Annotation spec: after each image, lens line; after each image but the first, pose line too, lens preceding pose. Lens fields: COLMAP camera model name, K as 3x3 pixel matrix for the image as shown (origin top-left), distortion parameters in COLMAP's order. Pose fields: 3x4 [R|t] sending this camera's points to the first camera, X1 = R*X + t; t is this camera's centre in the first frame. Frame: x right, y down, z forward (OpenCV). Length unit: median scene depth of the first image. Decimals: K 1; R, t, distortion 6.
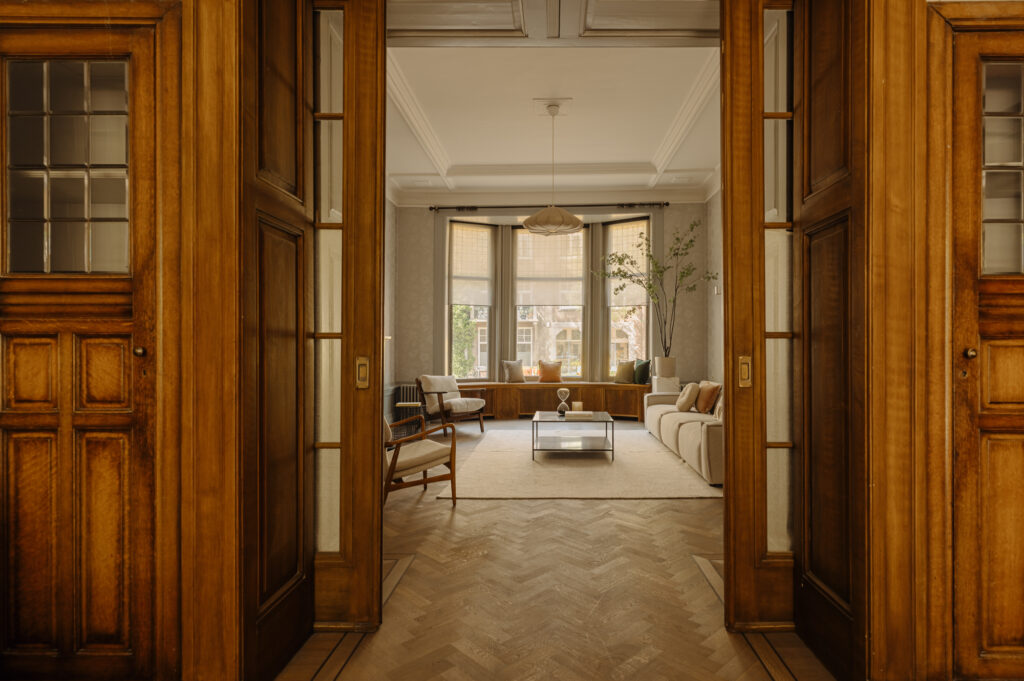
lens RADIAL K [[523.1, 0, 547.6], [0, 523.1, 353.1], [0, 0, 1]] dist [0.000066, -0.000069]
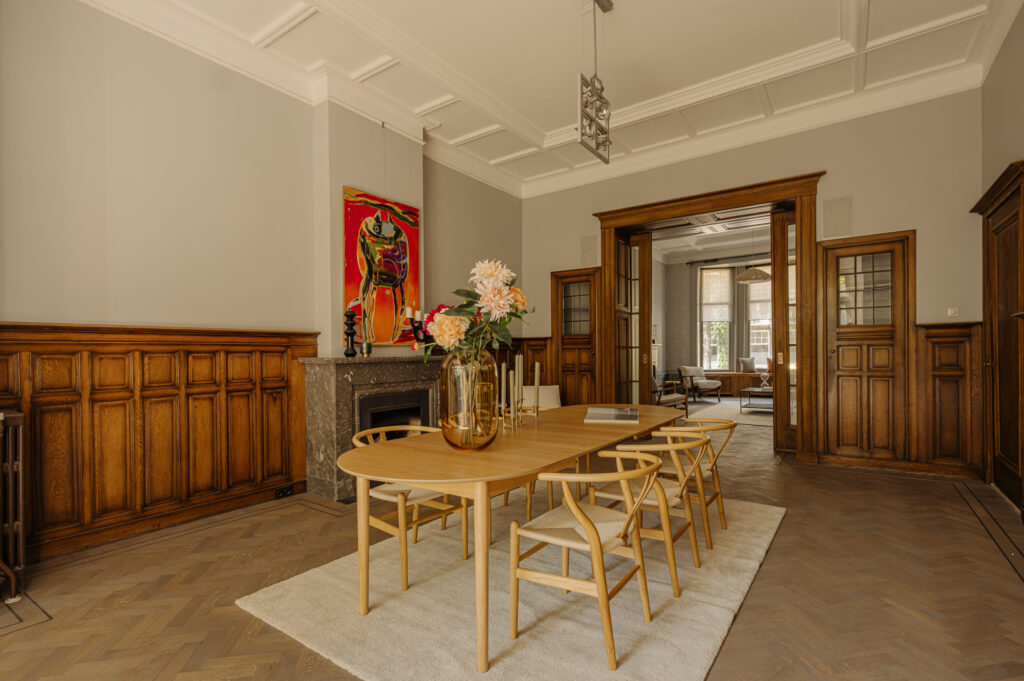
lens RADIAL K [[497.1, 0, 513.6], [0, 497.1, 350.5], [0, 0, 1]] dist [-0.003620, -0.000383]
pose [[0.822128, -0.009883, -0.569217, 0.685940], [0.005932, 0.999944, -0.008794, 0.008317], [0.569271, 0.003853, 0.822141, -1.879542]]
